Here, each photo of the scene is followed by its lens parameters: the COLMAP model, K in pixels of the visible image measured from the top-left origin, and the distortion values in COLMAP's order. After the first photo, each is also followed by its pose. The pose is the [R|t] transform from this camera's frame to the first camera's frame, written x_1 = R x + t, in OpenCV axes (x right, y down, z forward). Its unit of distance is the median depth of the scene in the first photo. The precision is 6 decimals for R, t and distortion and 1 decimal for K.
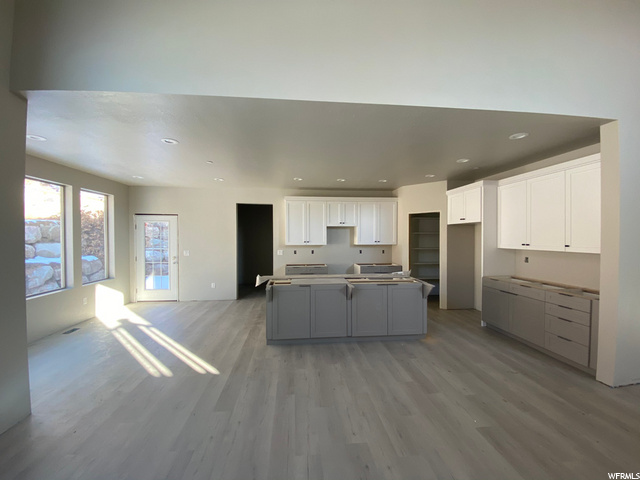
lens RADIAL K [[255.5, 0, 320.0], [0, 255.5, 240.0], [0, 0, 1]] dist [0.001501, -0.013672]
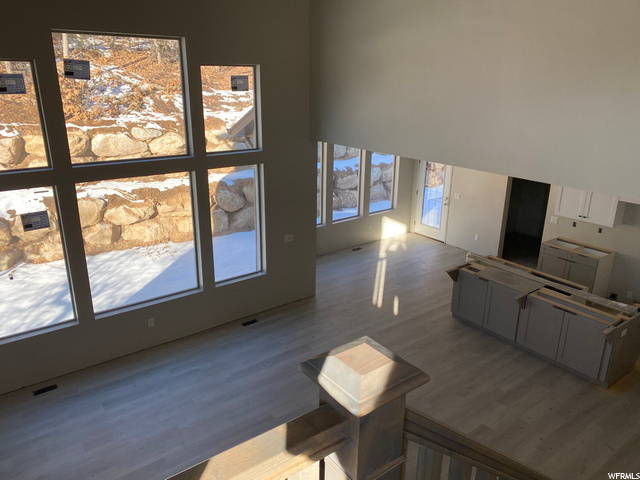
lens RADIAL K [[484.1, 0, 320.0], [0, 484.1, 240.0], [0, 0, 1]] dist [0.000224, -0.000362]
pose [[0.513878, 0.282364, -0.810061, 0.768493], [-0.020725, 0.948089, 0.317329, -0.388370], [0.857613, -0.146280, 0.493055, -0.340973]]
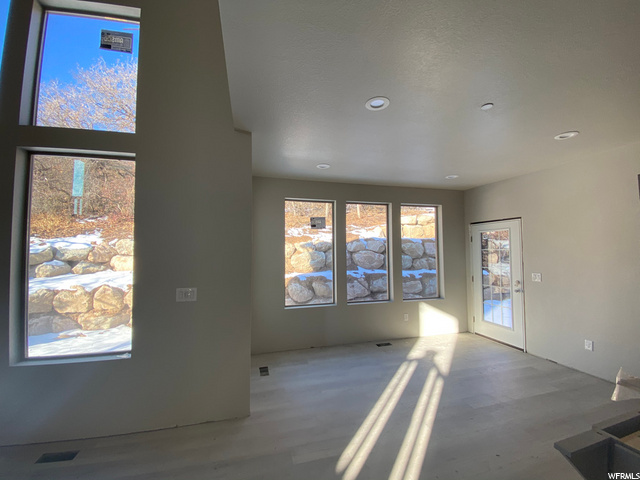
lens RADIAL K [[255.5, 0, 320.0], [0, 255.5, 240.0], [0, 0, 1]] dist [0.001501, -0.013672]
pose [[0.149911, -0.048818, -0.987494, 0.007712], [-0.008139, 0.998686, -0.050606, -0.004079], [0.988666, 0.015624, 0.149316, 0.448088]]
